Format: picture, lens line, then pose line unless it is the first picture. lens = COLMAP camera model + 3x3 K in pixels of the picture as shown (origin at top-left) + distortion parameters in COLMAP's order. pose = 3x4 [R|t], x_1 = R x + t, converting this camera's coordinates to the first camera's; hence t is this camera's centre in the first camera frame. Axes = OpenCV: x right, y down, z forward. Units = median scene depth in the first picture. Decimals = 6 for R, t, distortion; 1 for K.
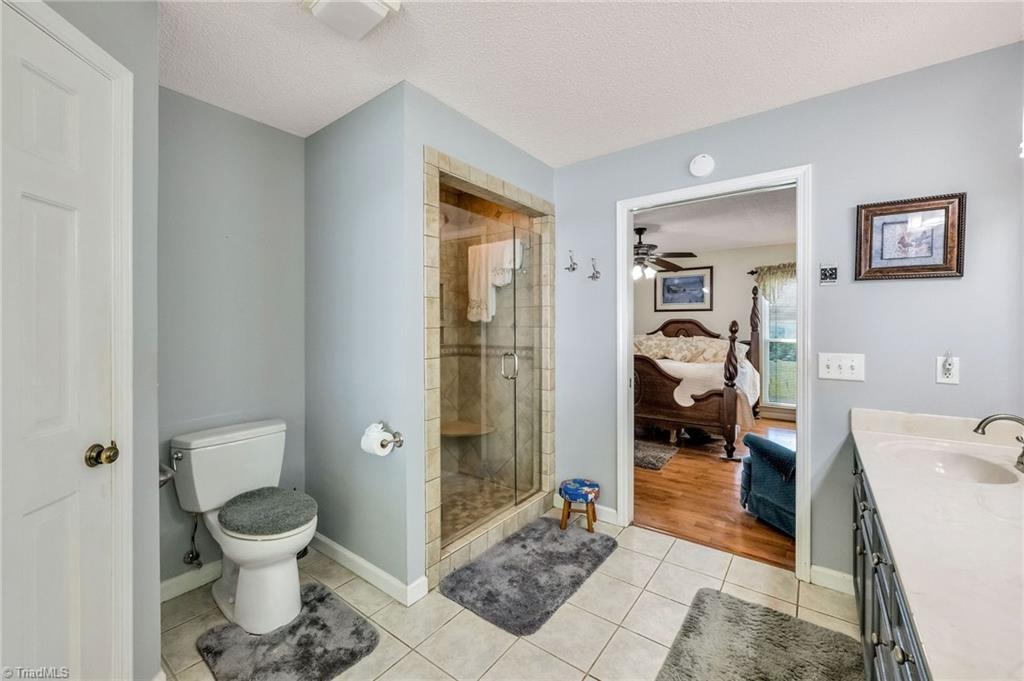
lens RADIAL K [[408.9, 0, 512.0], [0, 408.9, 340.5], [0, 0, 1]] dist [-0.000309, -0.000116]
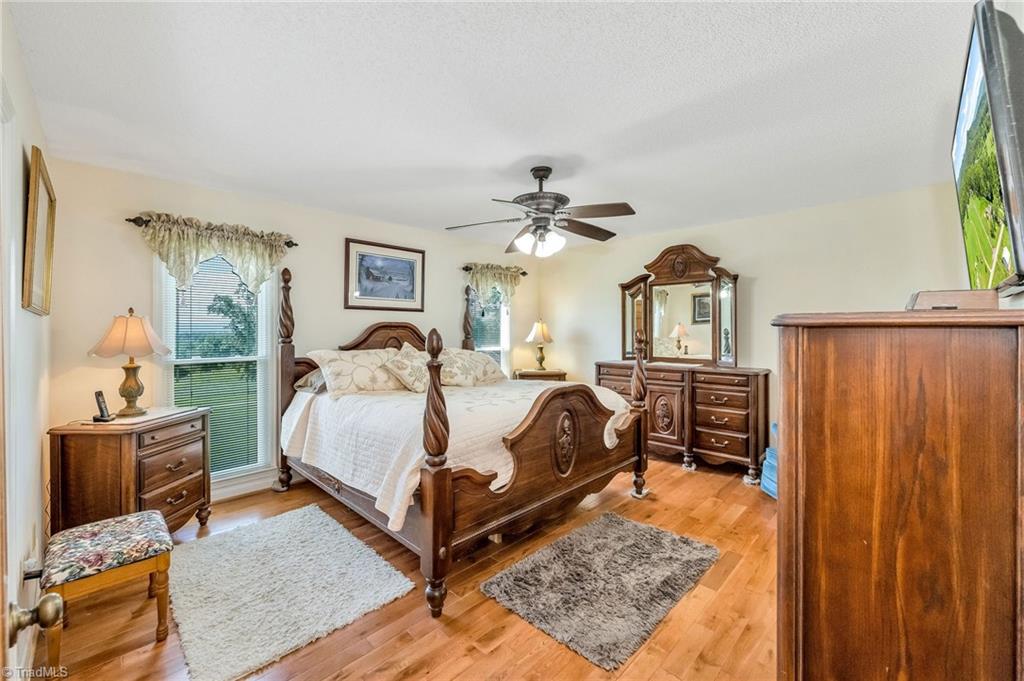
lens RADIAL K [[406.5, 0, 499.3], [0, 406.5, 327.5], [0, 0, 1]] dist [0.000177, -0.000016]
pose [[0.156157, 0.008071, 0.987699, -0.203117], [0.035067, 0.999291, -0.013710, -0.030524], [-0.987110, 0.036777, 0.155763, 0.758846]]
